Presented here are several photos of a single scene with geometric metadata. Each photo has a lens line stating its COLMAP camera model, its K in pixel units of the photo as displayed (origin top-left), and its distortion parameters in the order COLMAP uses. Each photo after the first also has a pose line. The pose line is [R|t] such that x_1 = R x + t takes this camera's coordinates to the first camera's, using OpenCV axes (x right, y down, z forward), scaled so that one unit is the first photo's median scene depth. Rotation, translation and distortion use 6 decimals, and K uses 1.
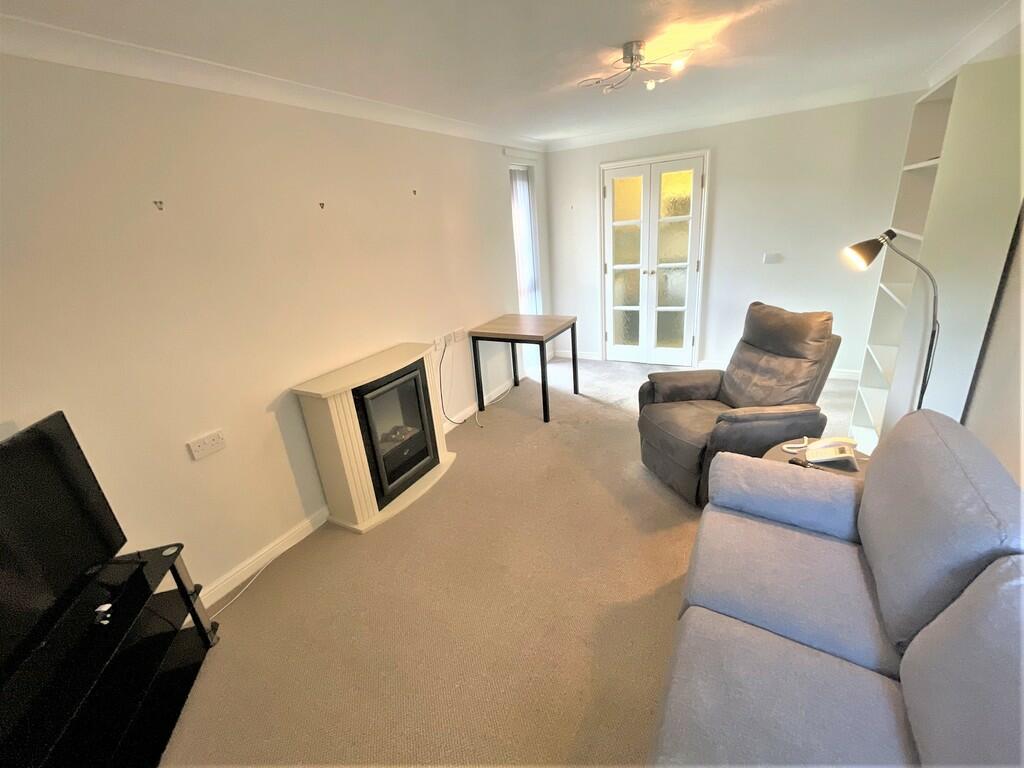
lens RADIAL K [[444.1, 0, 512.0], [0, 444.1, 384.0], [0, 0, 1]] dist [0.000036, -0.000152]
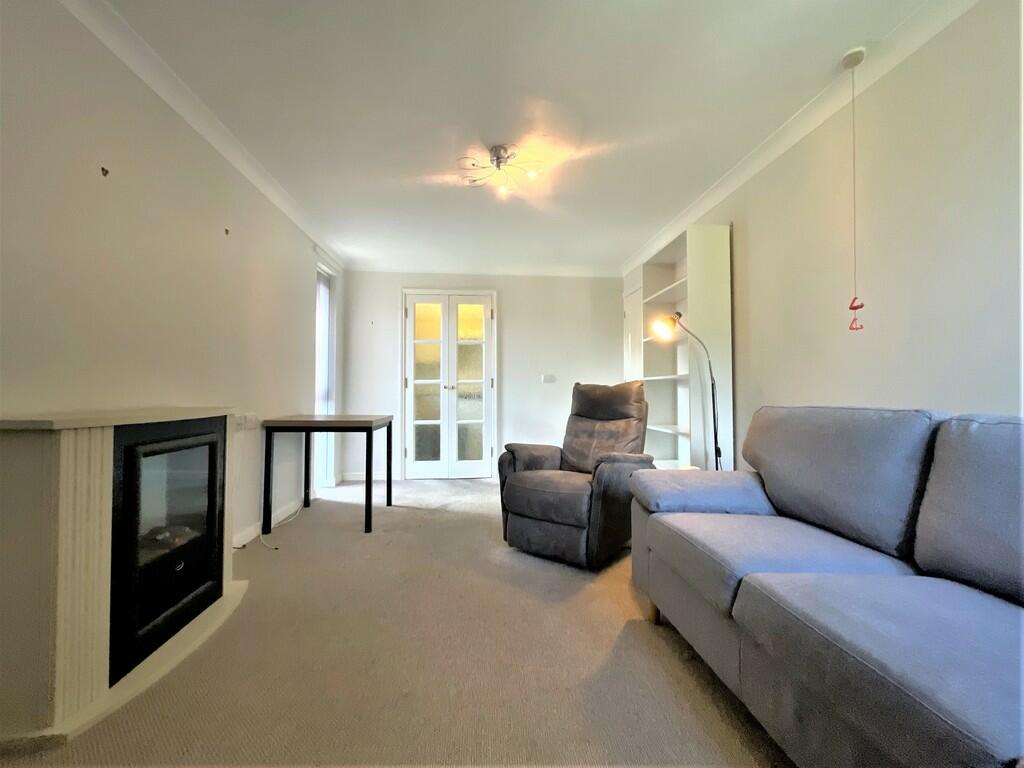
lens RADIAL K [[426.8, 0, 512.0], [0, 426.8, 384.0], [0, 0, 1]] dist [-0.000222, -0.000018]
pose [[0.821537, 0.098616, 0.561562, -0.162657], [0.131892, 0.925342, -0.355452, 0.141438], [-0.554690, 0.366083, 0.747196, 0.182772]]
